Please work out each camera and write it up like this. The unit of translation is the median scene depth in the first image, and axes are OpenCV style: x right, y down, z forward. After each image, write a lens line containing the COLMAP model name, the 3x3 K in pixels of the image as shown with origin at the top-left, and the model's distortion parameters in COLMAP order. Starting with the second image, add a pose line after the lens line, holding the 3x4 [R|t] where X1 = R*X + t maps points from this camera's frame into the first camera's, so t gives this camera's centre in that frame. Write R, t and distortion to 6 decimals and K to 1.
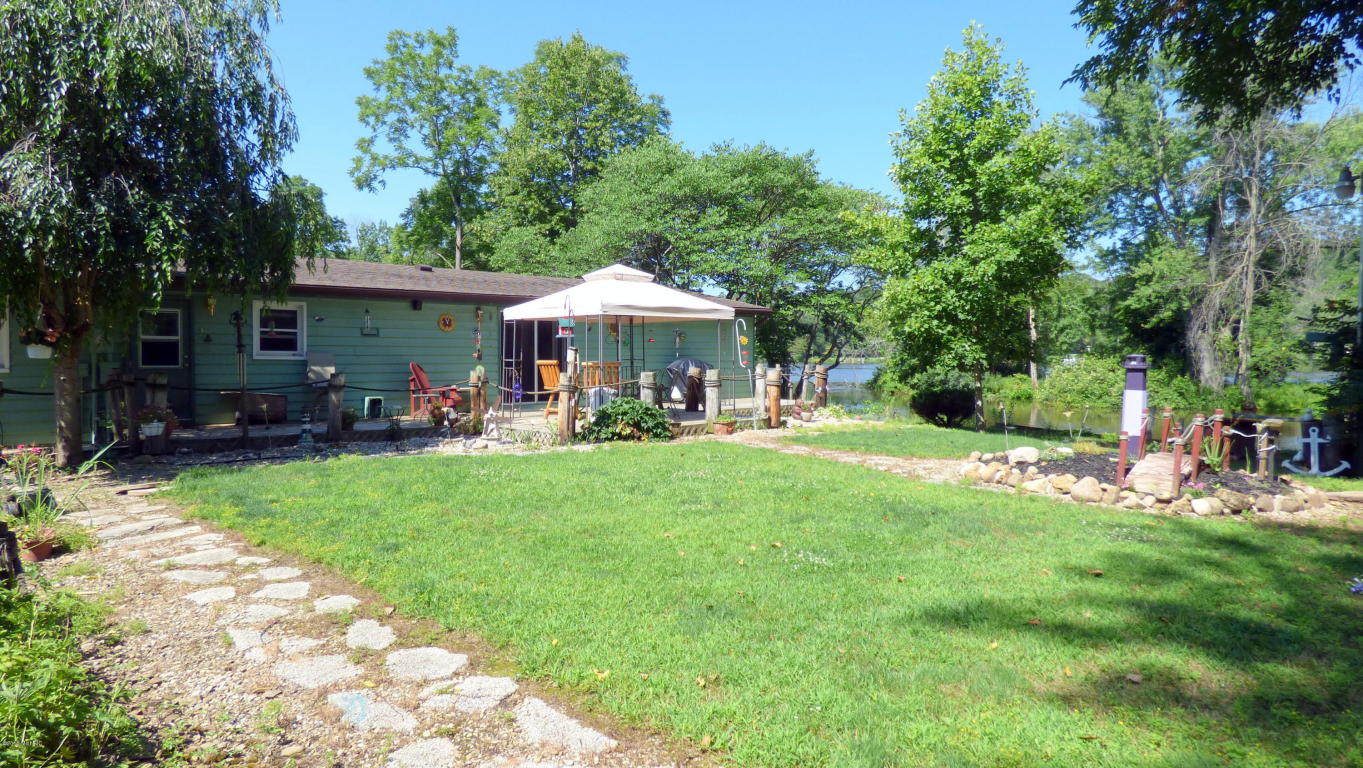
lens RADIAL K [[855.4, 0, 676.9], [0, 855.4, 380.9], [0, 0, 1]] dist [-0.006627, 0.004331]
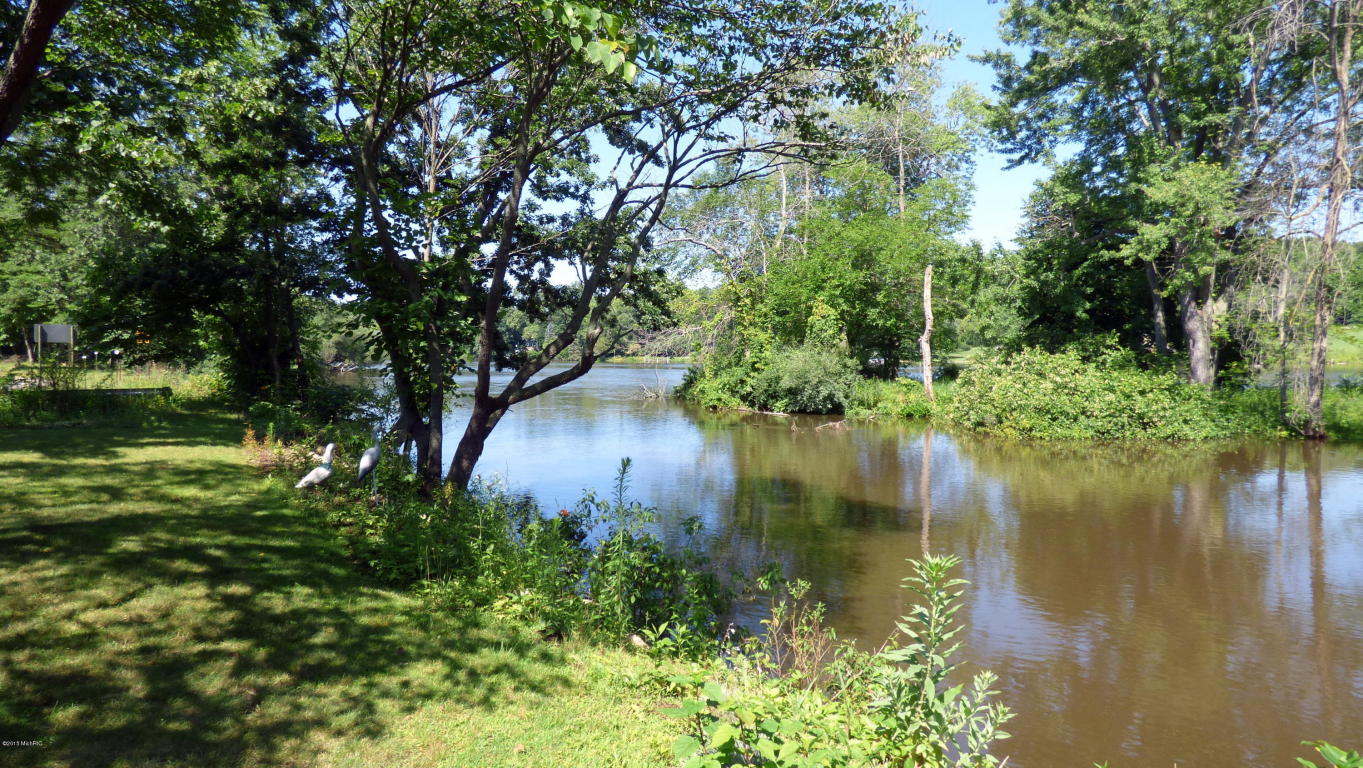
lens RADIAL K [[855.4, 0, 681.1], [0, 855.4, 384.2], [0, 0, 1]] dist [-0.006627, 0.004331]
pose [[0.973829, -0.010561, 0.227036, 0.086555], [0.009601, 0.999940, 0.005329, -0.008165], [-0.227078, -0.003009, 0.973872, 0.402035]]
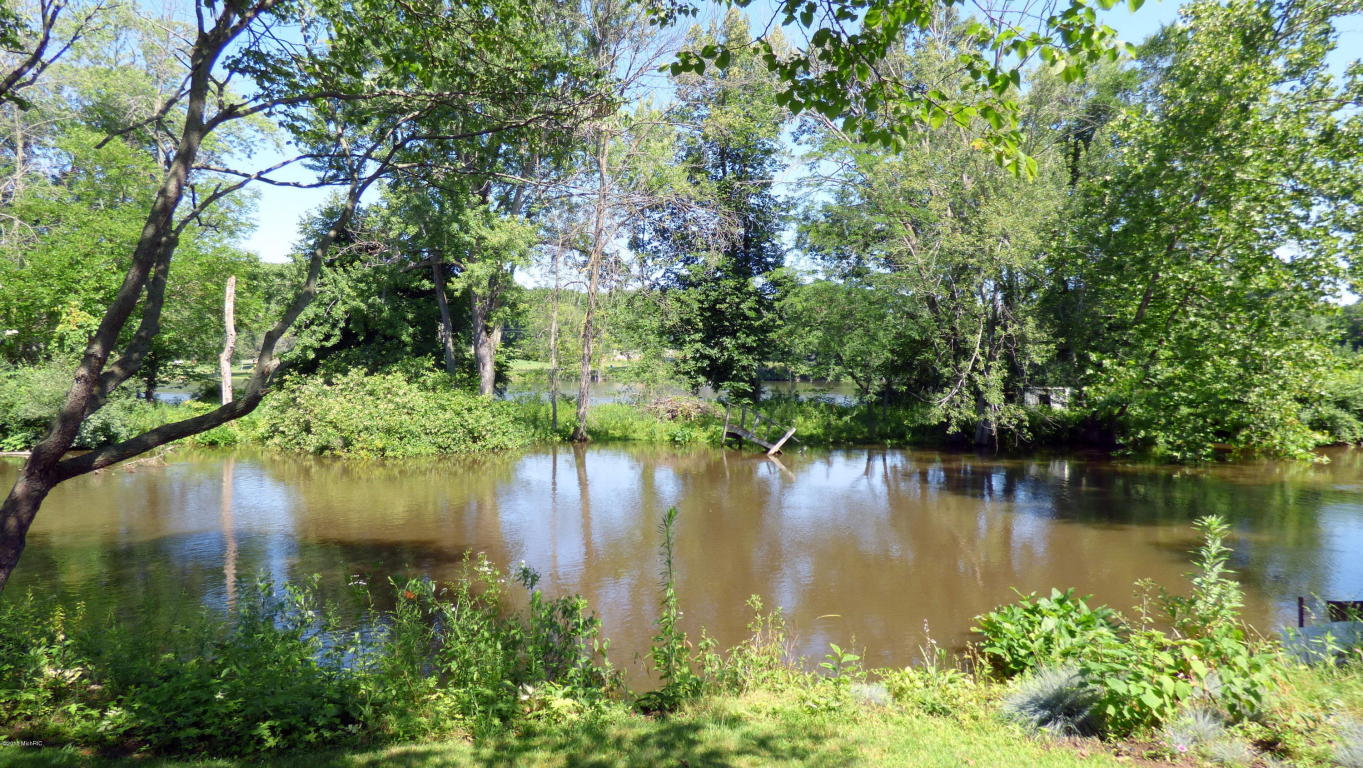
lens RADIAL K [[855.4, 0, 677.6], [0, 855.4, 379.5], [0, 0, 1]] dist [-0.006627, 0.004331]
pose [[0.350066, -0.006709, 0.936701, 0.001615], [0.022619, 0.999743, -0.001293, -0.013095], [-0.936452, 0.021640, 0.350128, 0.479517]]
